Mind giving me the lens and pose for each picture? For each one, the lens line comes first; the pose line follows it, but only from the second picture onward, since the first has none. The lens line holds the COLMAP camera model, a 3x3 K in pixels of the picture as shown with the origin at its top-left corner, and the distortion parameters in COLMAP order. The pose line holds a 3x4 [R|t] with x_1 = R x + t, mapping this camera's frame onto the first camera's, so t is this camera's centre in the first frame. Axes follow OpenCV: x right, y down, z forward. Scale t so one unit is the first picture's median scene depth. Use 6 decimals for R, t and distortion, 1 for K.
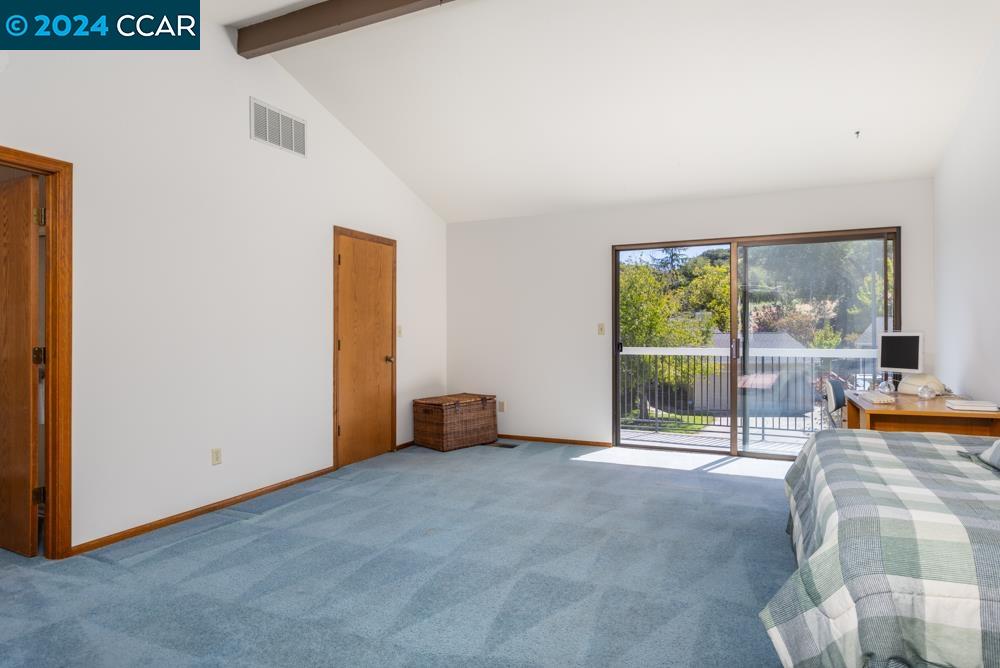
lens RADIAL K [[558.9, 0, 500.8], [0, 558.9, 332.2], [0, 0, 1]] dist [0.005136, 0.002721]
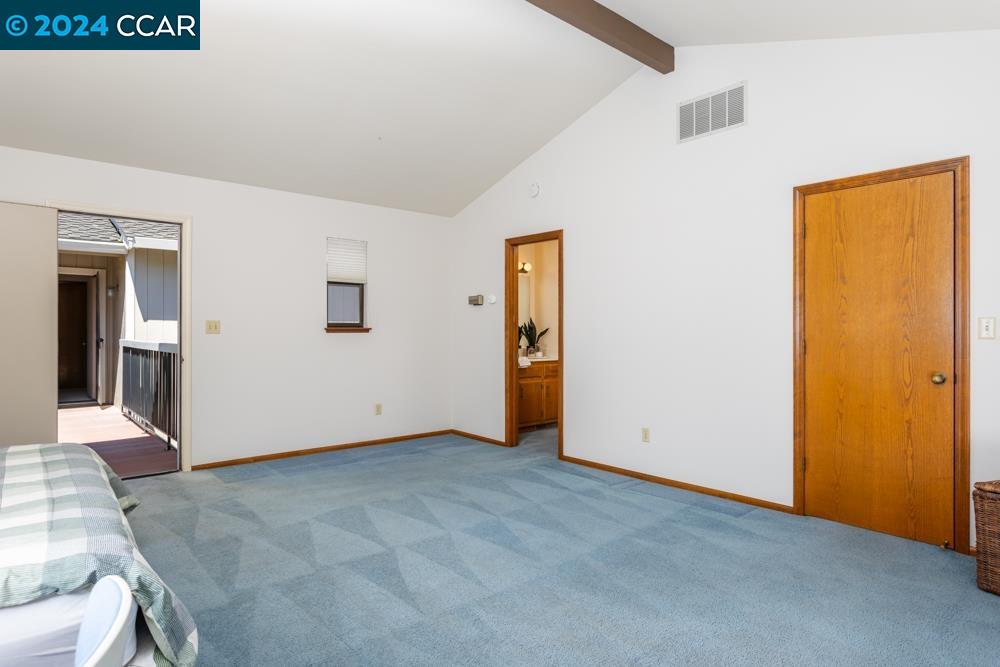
lens RADIAL K [[558.9, 0, 500.9], [0, 558.9, 333.1], [0, 0, 1]] dist [0.005136, 0.002721]
pose [[-0.378565, 0.001887, -0.925573, 0.547151], [-0.007926, 0.999955, 0.005280, 0.004627], [0.925541, 0.009335, -0.378533, 0.924109]]
